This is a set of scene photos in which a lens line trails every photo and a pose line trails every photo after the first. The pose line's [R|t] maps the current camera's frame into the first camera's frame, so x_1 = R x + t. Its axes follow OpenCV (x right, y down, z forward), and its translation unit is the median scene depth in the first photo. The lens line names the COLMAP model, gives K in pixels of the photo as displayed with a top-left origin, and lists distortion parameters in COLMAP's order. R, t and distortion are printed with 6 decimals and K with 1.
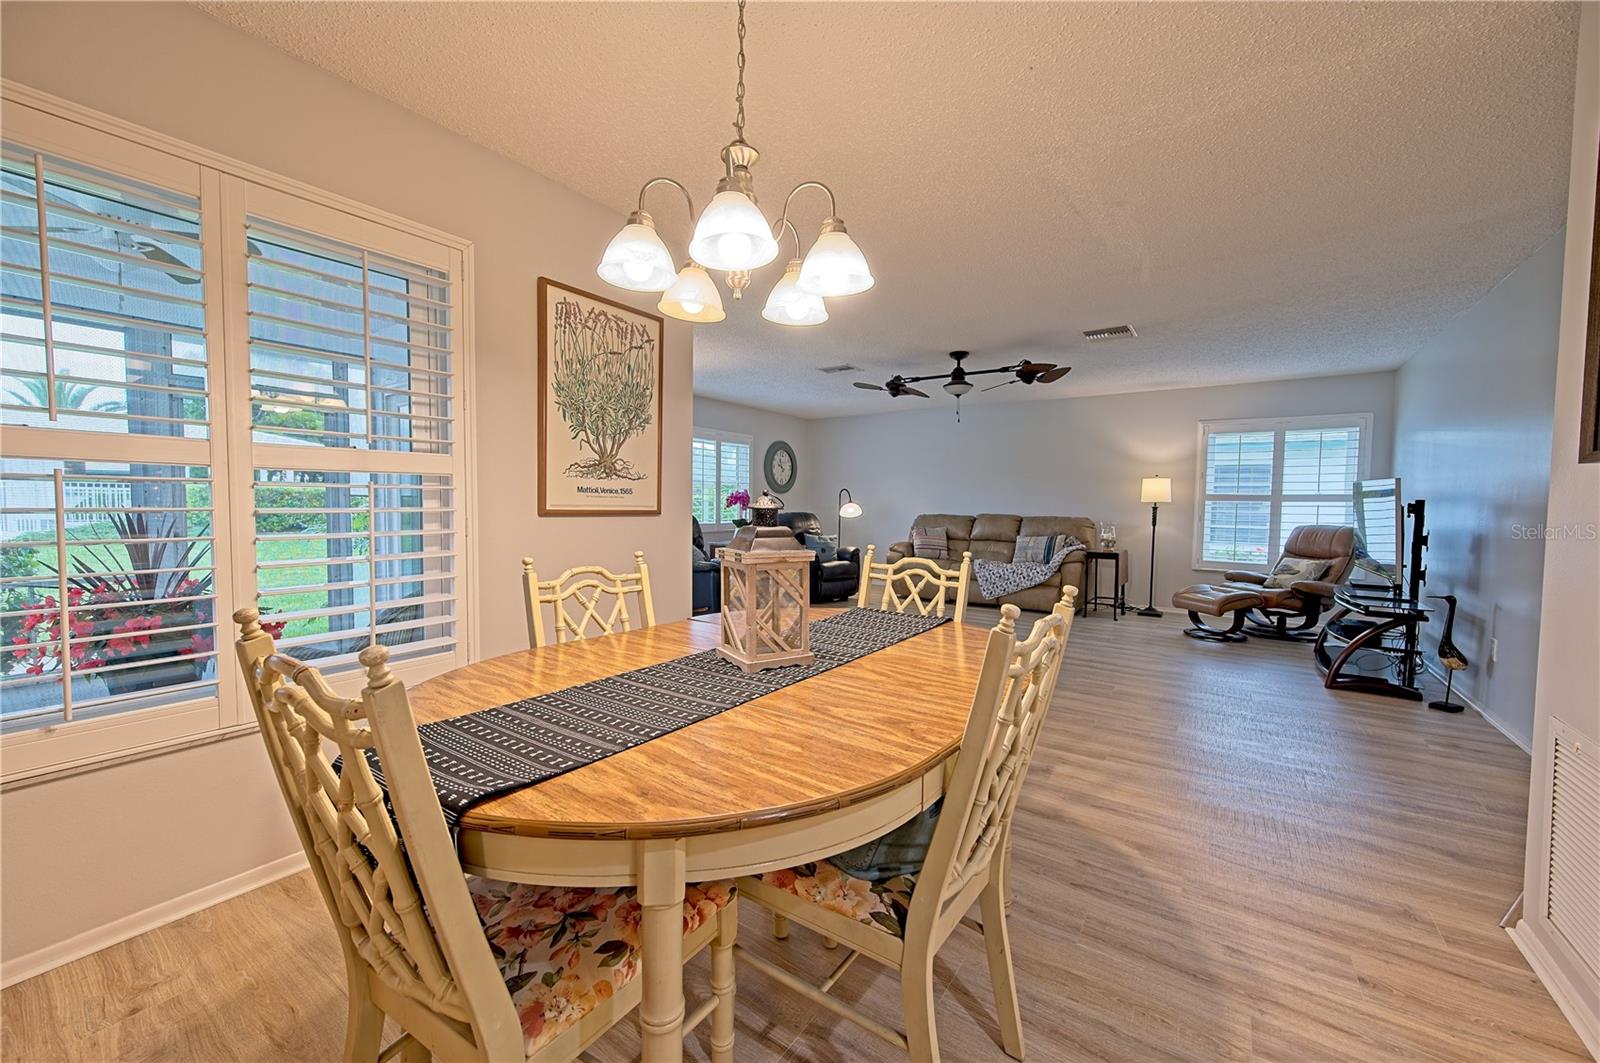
lens RADIAL K [[621.4, 0, 798.0], [0, 621.4, 576.6], [0, 0, 1]] dist [0.005172, -0.001196]
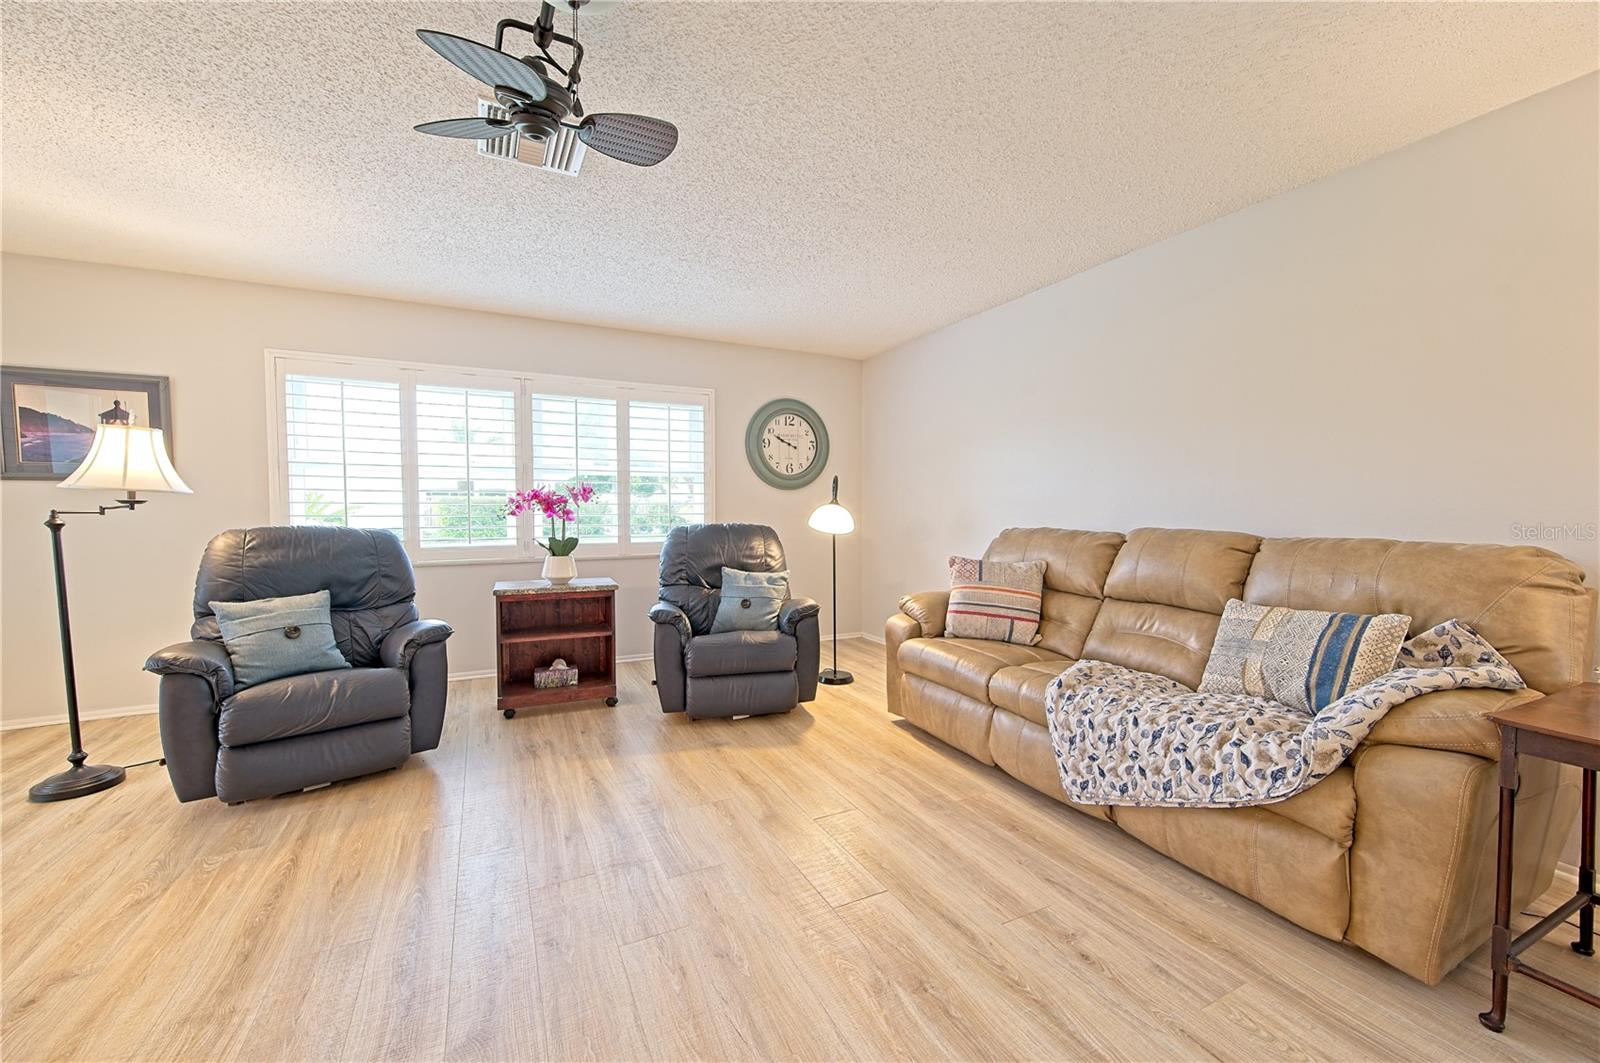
lens RADIAL K [[621.4, 0, 800.6], [0, 621.4, 536.9], [0, 0, 1]] dist [0.005172, -0.001196]
pose [[0.866862, 0.009975, -0.498449, 0.329444], [-0.046242, 0.997098, -0.060468, -0.069202], [0.496399, 0.075467, 0.864808, 0.630543]]
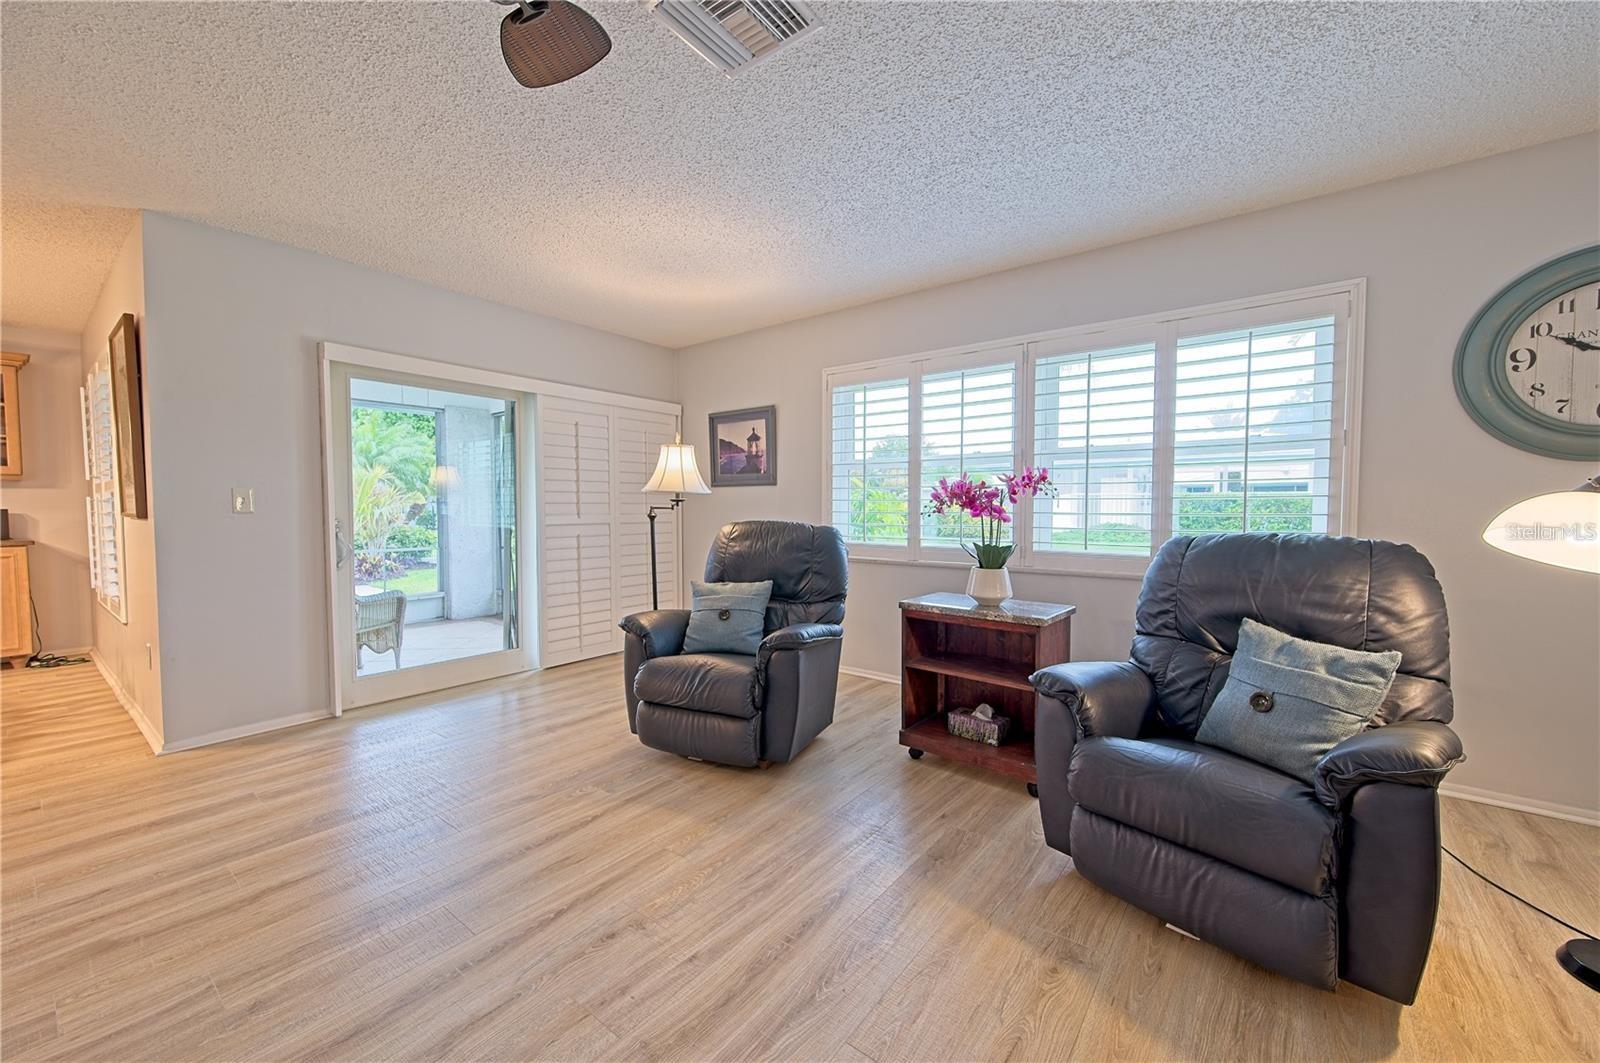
lens RADIAL K [[621.4, 0, 797.2], [0, 621.4, 532.2], [0, 0, 1]] dist [0.005172, -0.001196]
pose [[-0.078150, 0.029045, -0.996518, 0.294656], [-0.116002, 0.992521, 0.038026, -0.097286], [0.990170, 0.118570, -0.074196, 0.876667]]
